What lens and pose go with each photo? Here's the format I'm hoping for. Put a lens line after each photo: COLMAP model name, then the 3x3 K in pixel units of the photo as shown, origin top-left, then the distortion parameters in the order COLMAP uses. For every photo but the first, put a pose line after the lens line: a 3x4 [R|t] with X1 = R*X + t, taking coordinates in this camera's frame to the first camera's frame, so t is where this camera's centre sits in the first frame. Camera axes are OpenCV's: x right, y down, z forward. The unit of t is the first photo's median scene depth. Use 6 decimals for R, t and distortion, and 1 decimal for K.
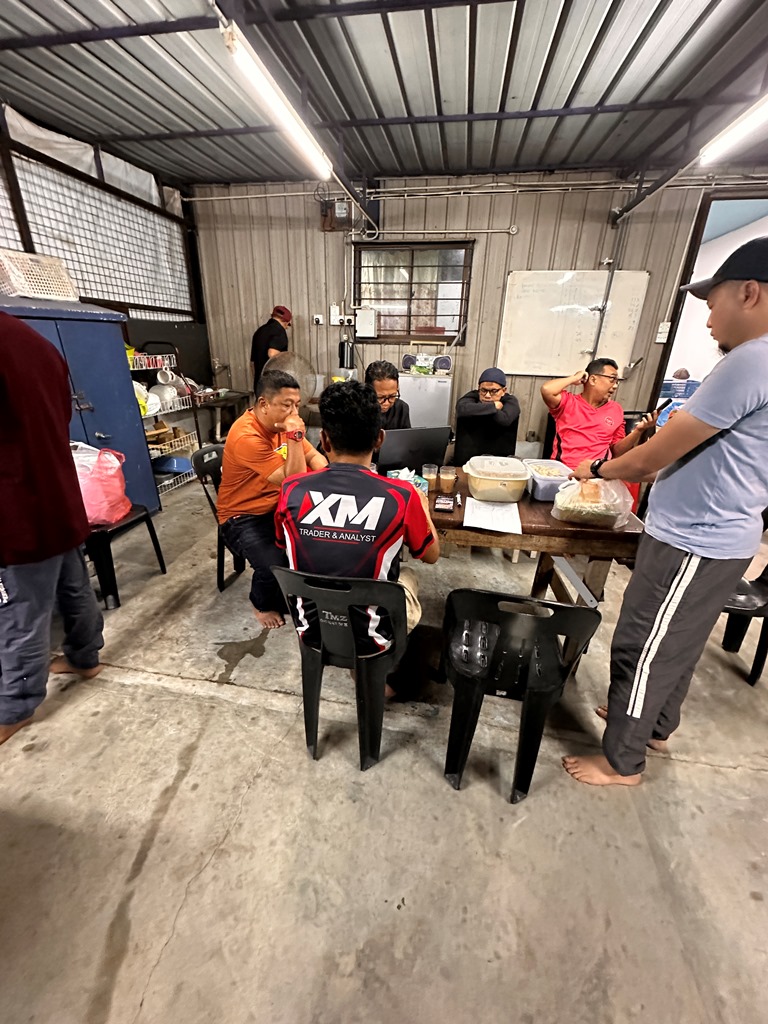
lens RADIAL K [[409.9, 0, 383.8], [0, 409.9, 512.9], [0, 0, 1]] dist [-0.000865, 0.000257]
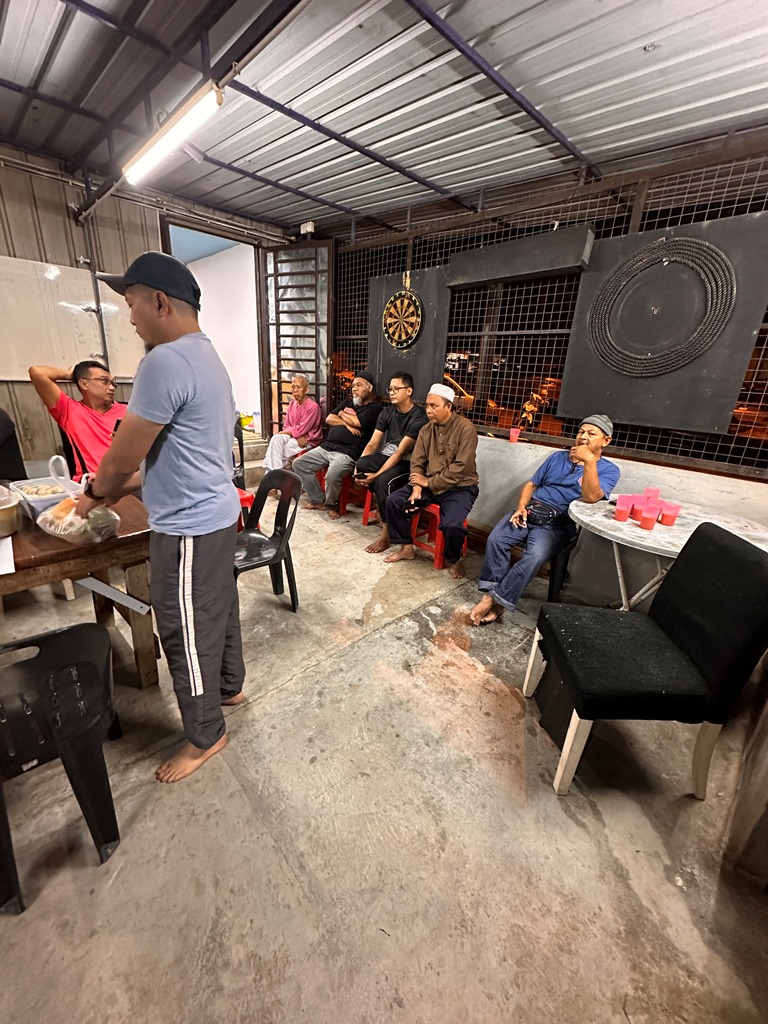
lens RADIAL K [[409.9, 0, 383.8], [0, 409.9, 512.9], [0, 0, 1]] dist [-0.000865, 0.000257]
pose [[0.581977, -0.266465, 0.768310, 0.124199], [0.273231, 0.953939, 0.123879, 0.027907], [-0.765929, 0.137832, 0.627977, -0.082699]]
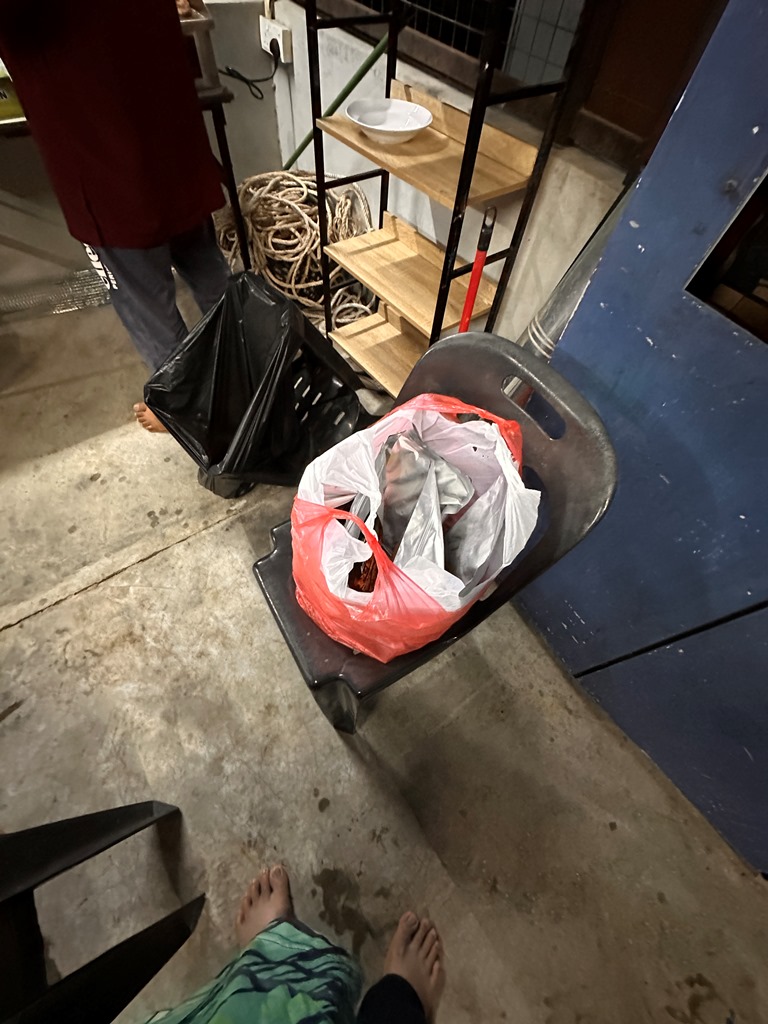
lens RADIAL K [[410.4, 0, 383.0], [0, 410.4, 513.2], [0, 0, 1]] dist [-0.000459, 0.000485]
pose [[-0.707411, 0.570994, -0.416576, -0.646256], [-0.337841, 0.244531, 0.908883, -0.373241], [0.620832, 0.783690, 0.019921, 1.059744]]
